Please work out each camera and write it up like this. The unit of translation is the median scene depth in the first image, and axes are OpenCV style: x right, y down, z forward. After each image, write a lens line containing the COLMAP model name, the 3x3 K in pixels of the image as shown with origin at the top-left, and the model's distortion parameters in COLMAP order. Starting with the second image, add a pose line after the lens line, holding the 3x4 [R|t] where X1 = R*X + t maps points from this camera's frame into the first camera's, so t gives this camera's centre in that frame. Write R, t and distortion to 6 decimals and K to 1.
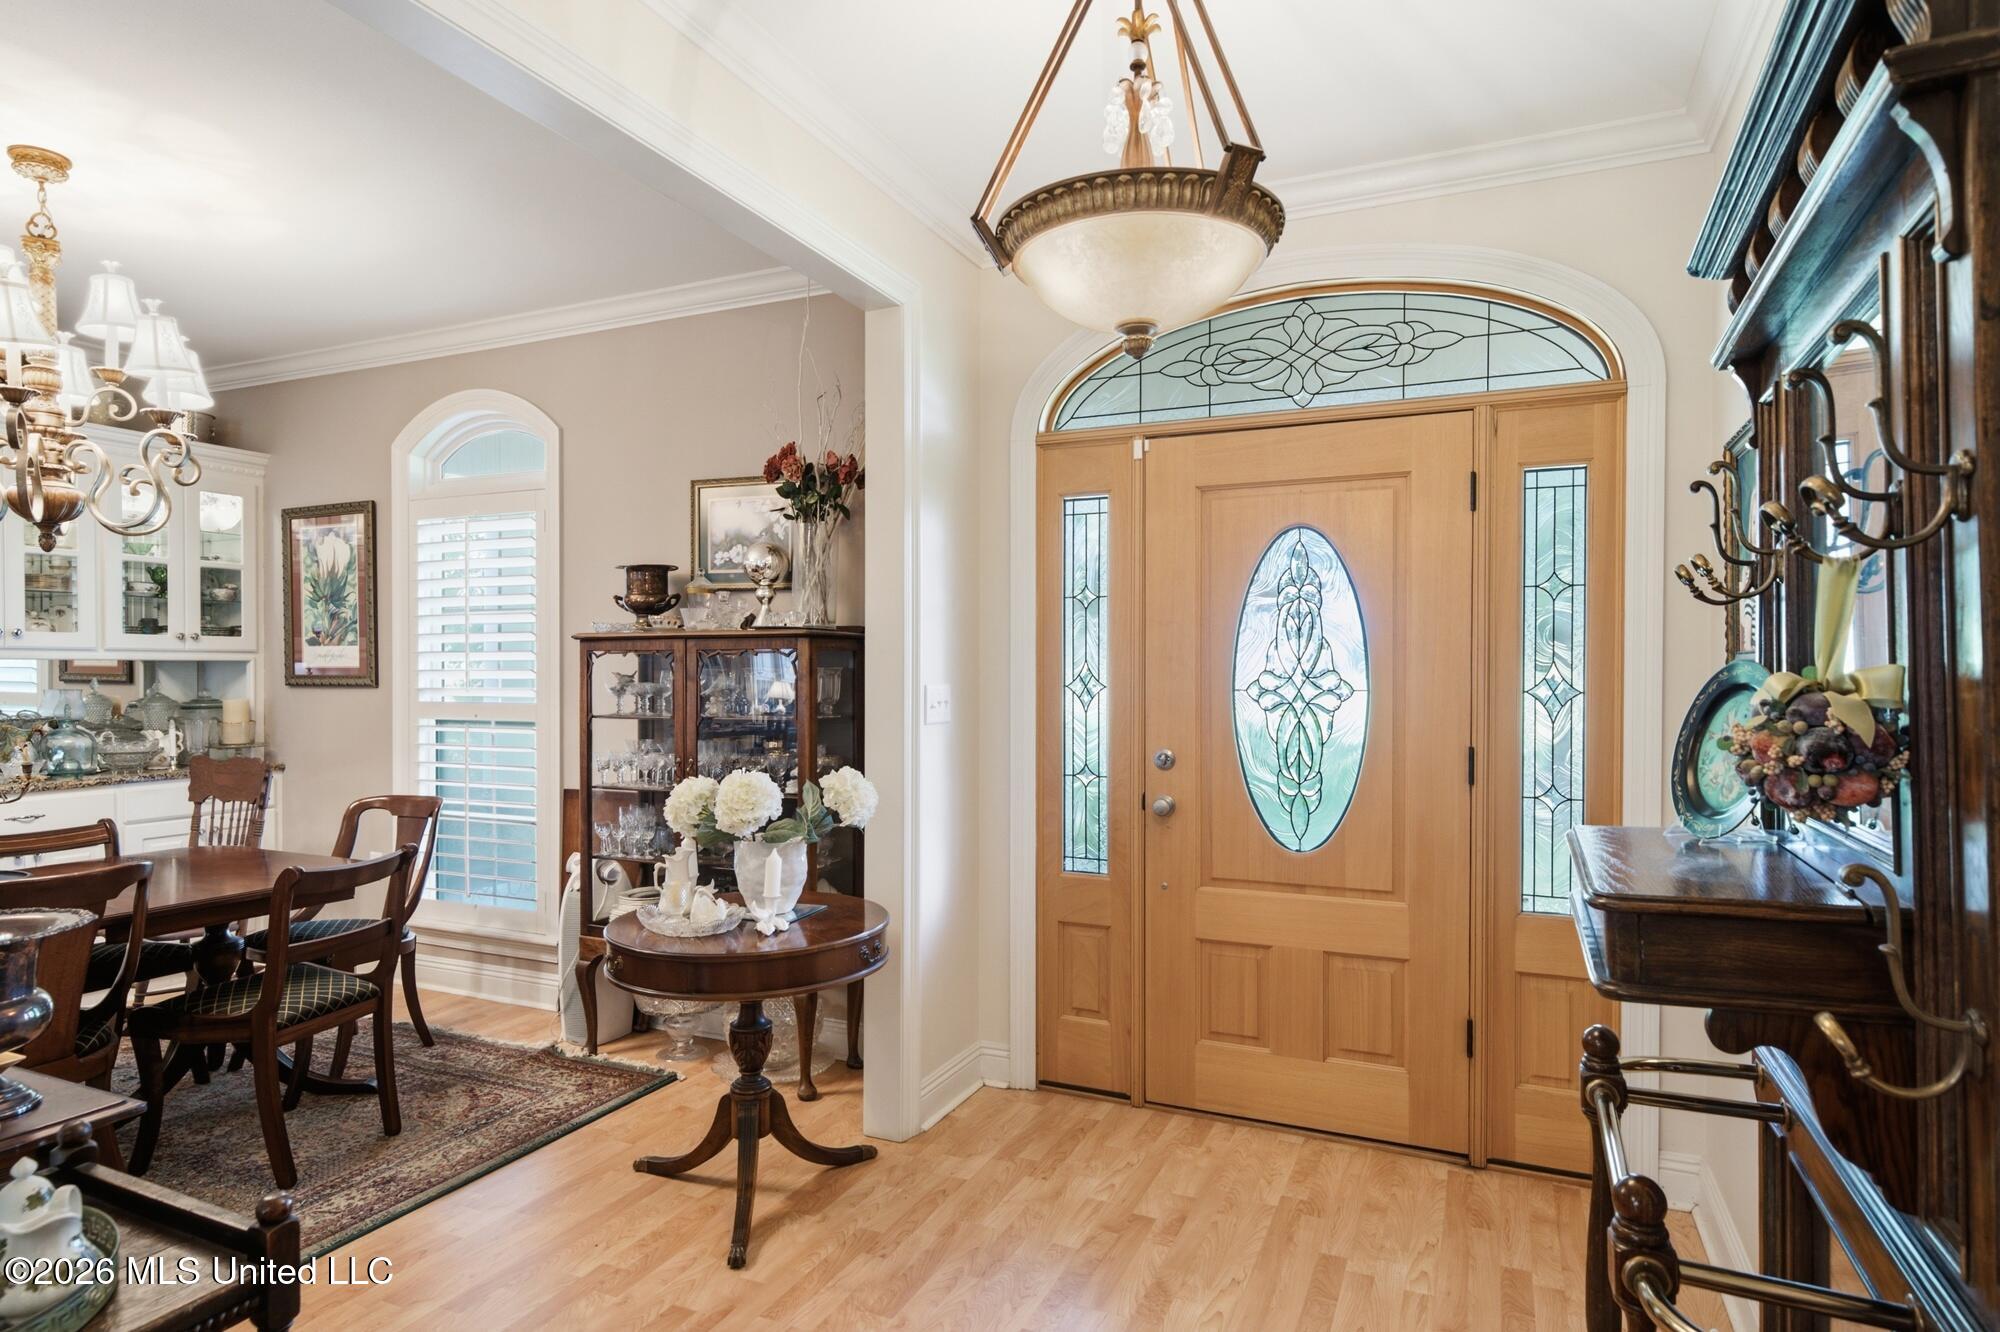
lens RADIAL K [[1103.6, 0, 1001.7], [0, 1103.6, 677.8], [0, 0, 1]] dist [0.002128, 0.001857]
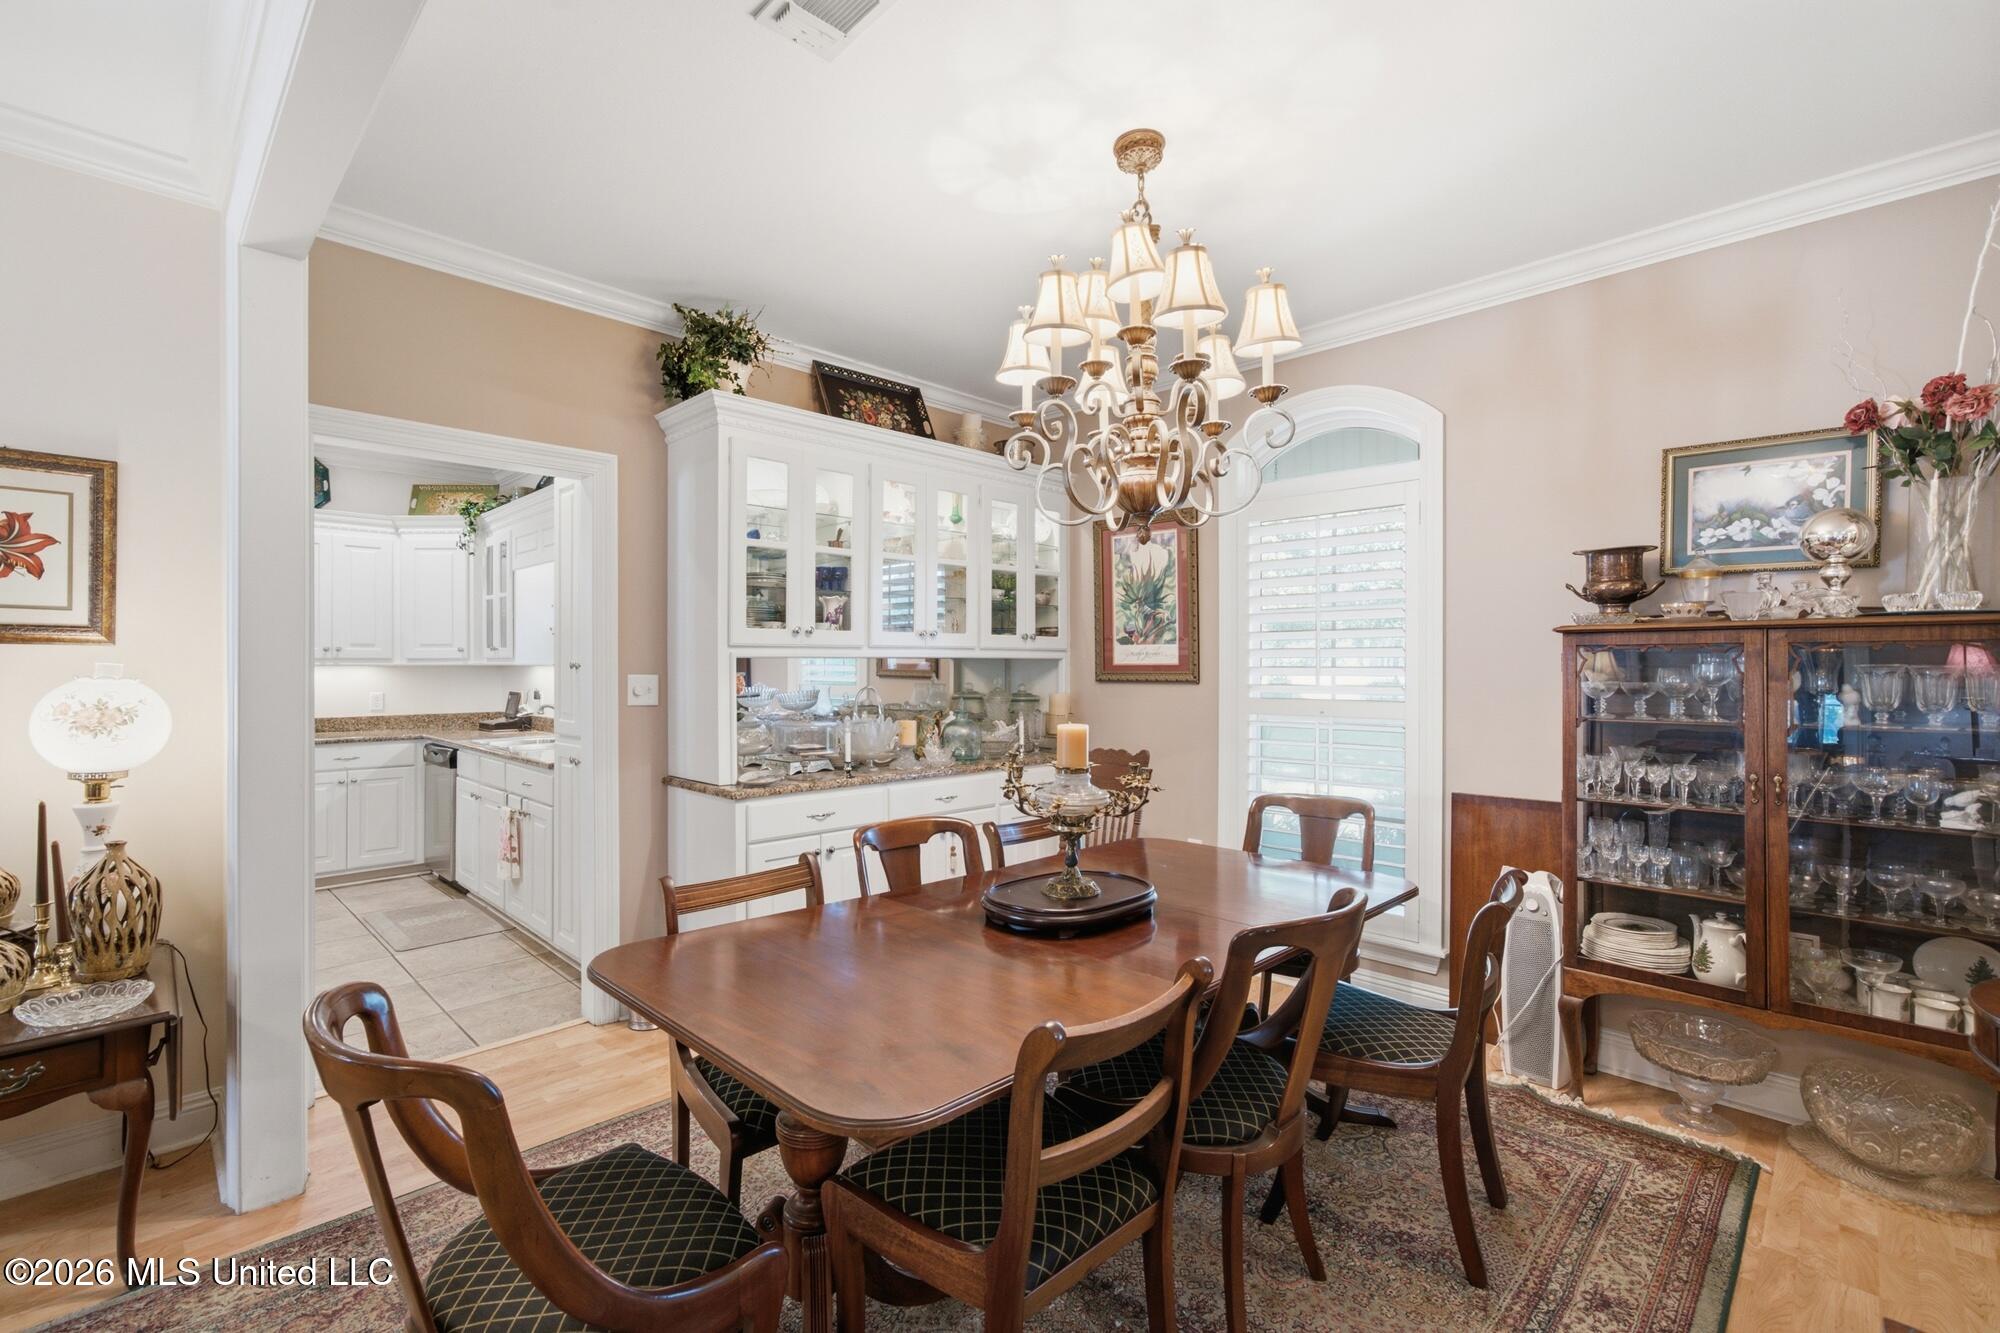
lens RADIAL K [[875.3, 0, 995.1], [0, 875.3, 661.3], [0, 0, 1]] dist [0.002902, 0.000599]
pose [[0.940850, -0.002290, -0.338815, -0.462360], [-0.001553, 0.999938, -0.011071, -0.002656], [0.338819, 0.010942, 0.940788, 0.146796]]
